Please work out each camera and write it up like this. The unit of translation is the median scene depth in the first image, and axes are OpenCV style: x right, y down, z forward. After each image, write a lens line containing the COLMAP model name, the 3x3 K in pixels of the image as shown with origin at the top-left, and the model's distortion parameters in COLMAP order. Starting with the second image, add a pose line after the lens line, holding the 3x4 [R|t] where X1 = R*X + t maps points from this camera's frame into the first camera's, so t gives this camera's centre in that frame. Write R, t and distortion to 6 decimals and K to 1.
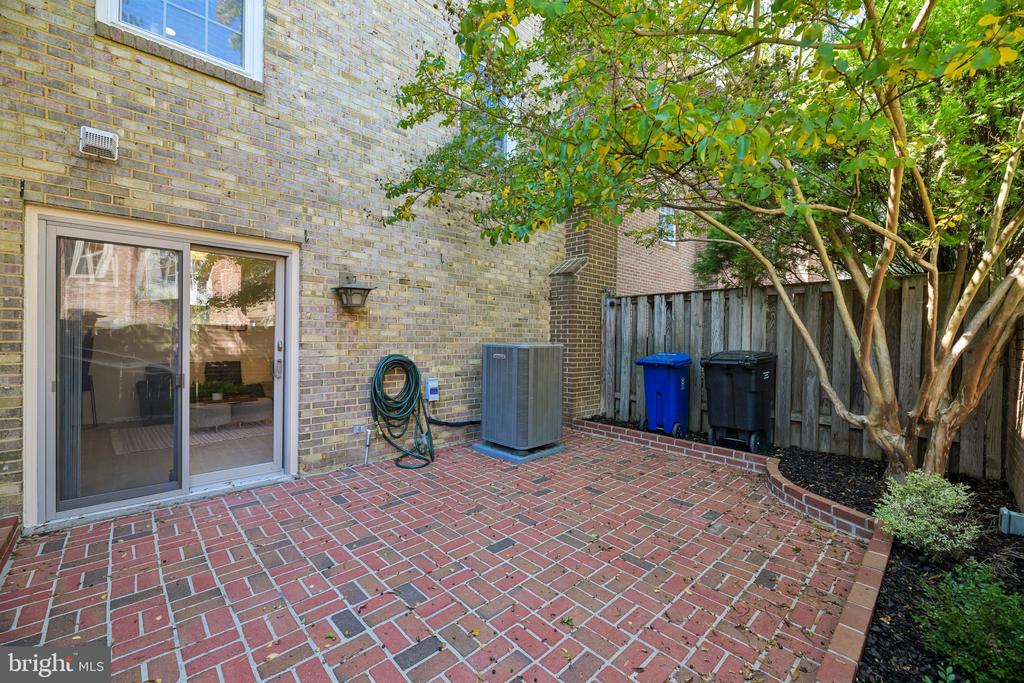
lens RADIAL K [[411.0, 0, 514.7], [0, 411.0, 340.8], [0, 0, 1]] dist [0.010699, -0.000995]
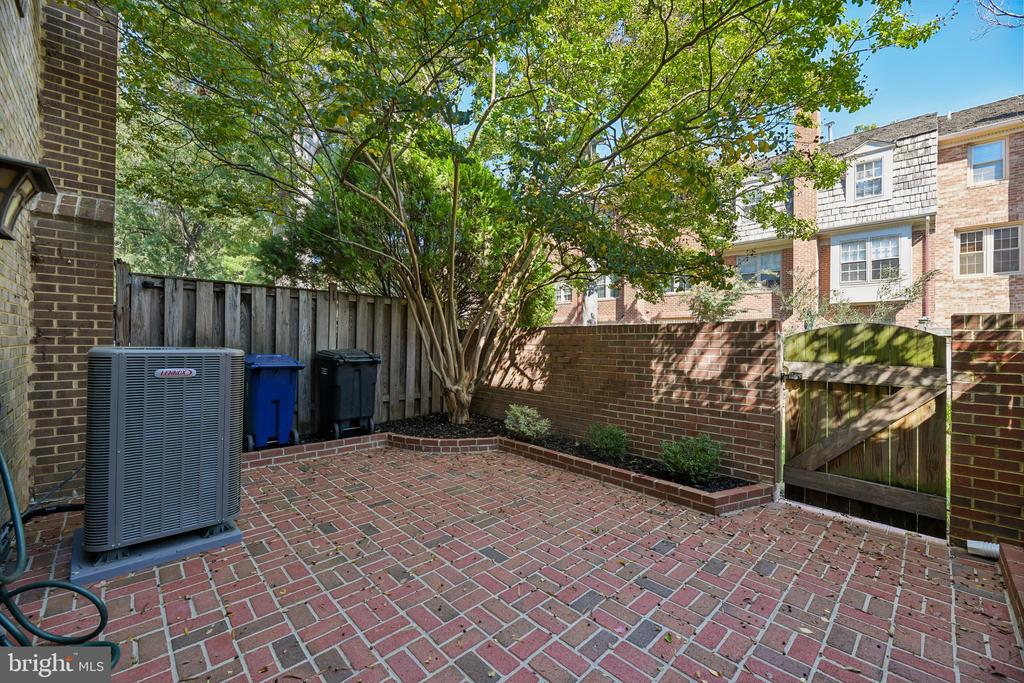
lens RADIAL K [[411.0, 0, 514.7], [0, 411.0, 340.8], [0, 0, 1]] dist [0.010699, -0.000995]
pose [[-0.006339, -0.009224, 0.999937, -0.733219], [-0.006211, 0.999939, 0.009184, -0.015719], [-0.999961, -0.006152, -0.006396, 0.697820]]
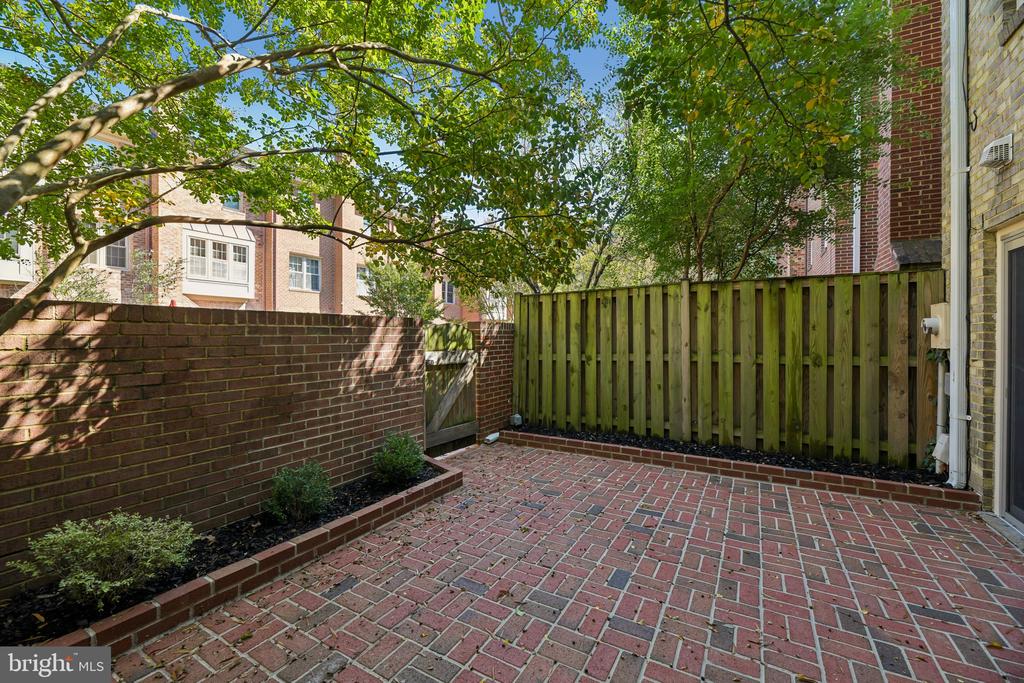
lens RADIAL K [[421.0, 0, 512.0], [0, 421.0, 341.5], [0, 0, 1]] dist [-0.000482, -0.000252]
pose [[-0.960391, -0.009642, -0.278489, 0.322110], [-0.014654, 0.999766, 0.015922, -0.015152], [0.278270, 0.019373, -0.960307, 1.300784]]
